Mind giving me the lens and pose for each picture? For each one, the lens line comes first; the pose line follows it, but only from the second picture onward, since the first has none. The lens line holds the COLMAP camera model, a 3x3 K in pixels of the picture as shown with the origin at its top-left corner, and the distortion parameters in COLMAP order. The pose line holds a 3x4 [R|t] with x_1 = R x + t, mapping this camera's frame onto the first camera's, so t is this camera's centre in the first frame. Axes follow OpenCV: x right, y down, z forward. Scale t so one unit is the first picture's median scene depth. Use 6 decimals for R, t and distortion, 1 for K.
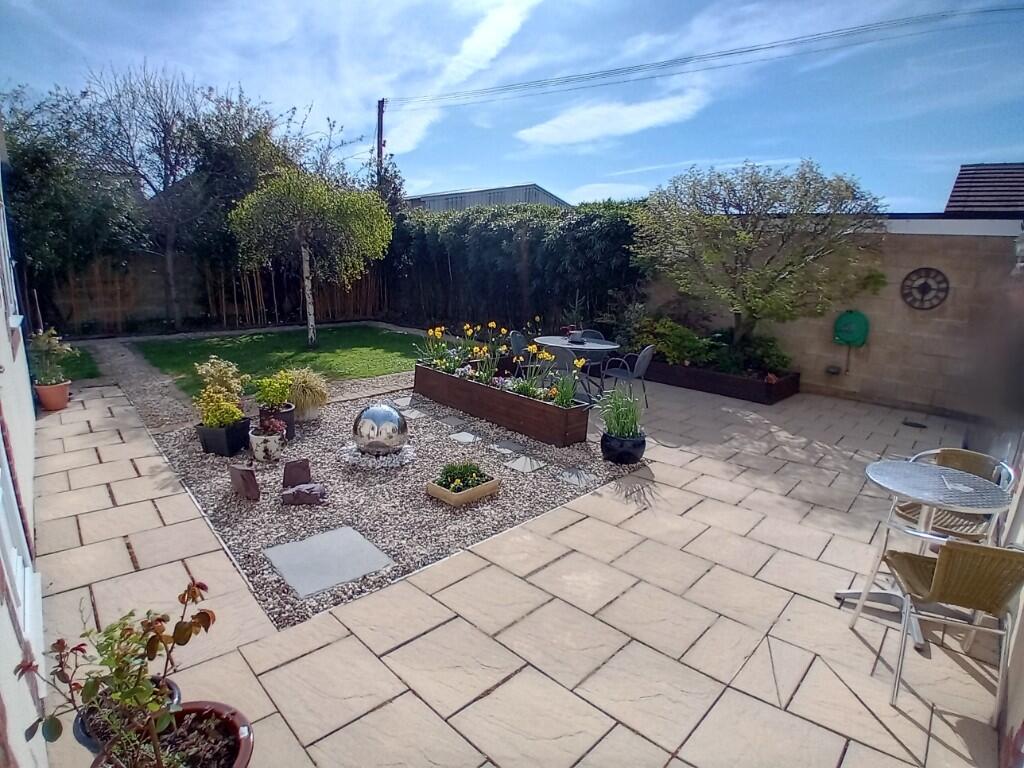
lens RADIAL K [[518.8, 0, 501.8], [0, 518.8, 393.9], [0, 0, 1]] dist [-0.138891, 0.031026]
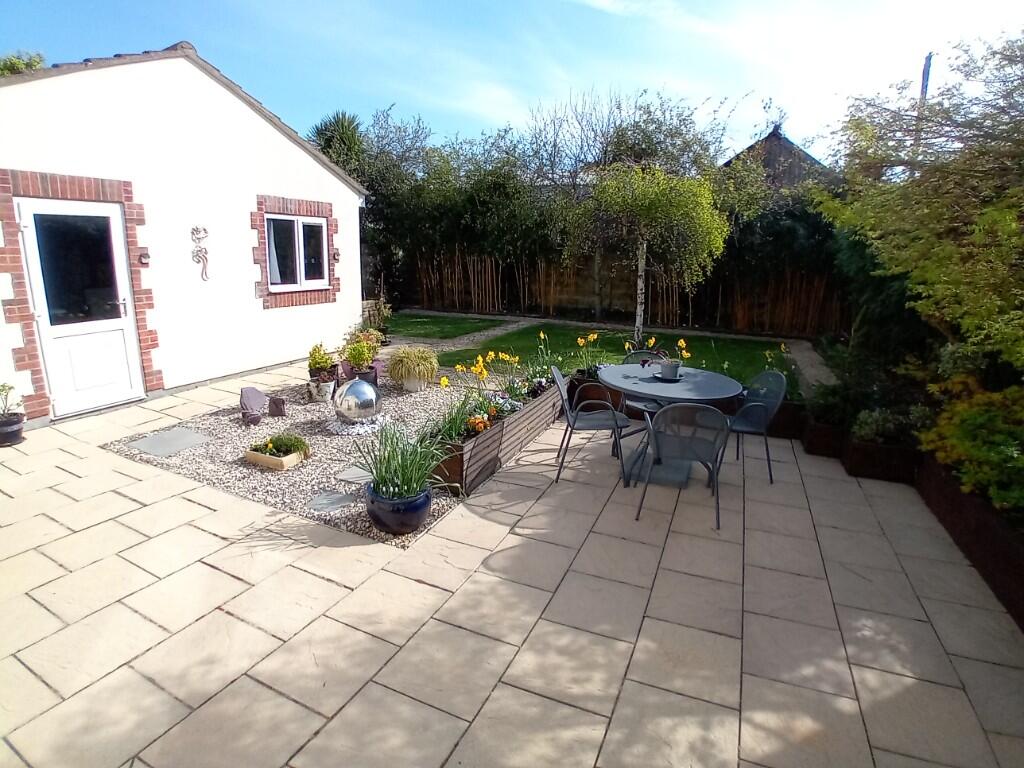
lens RADIAL K [[518.8, 0, 501.8], [0, 518.8, 393.9], [0, 0, 1]] dist [-0.138891, 0.031026]
pose [[0.352753, 0.210054, -0.911835, 0.768337], [-0.227555, 0.964480, 0.134149, -0.147513], [0.907625, 0.160171, 0.388022, 0.724689]]
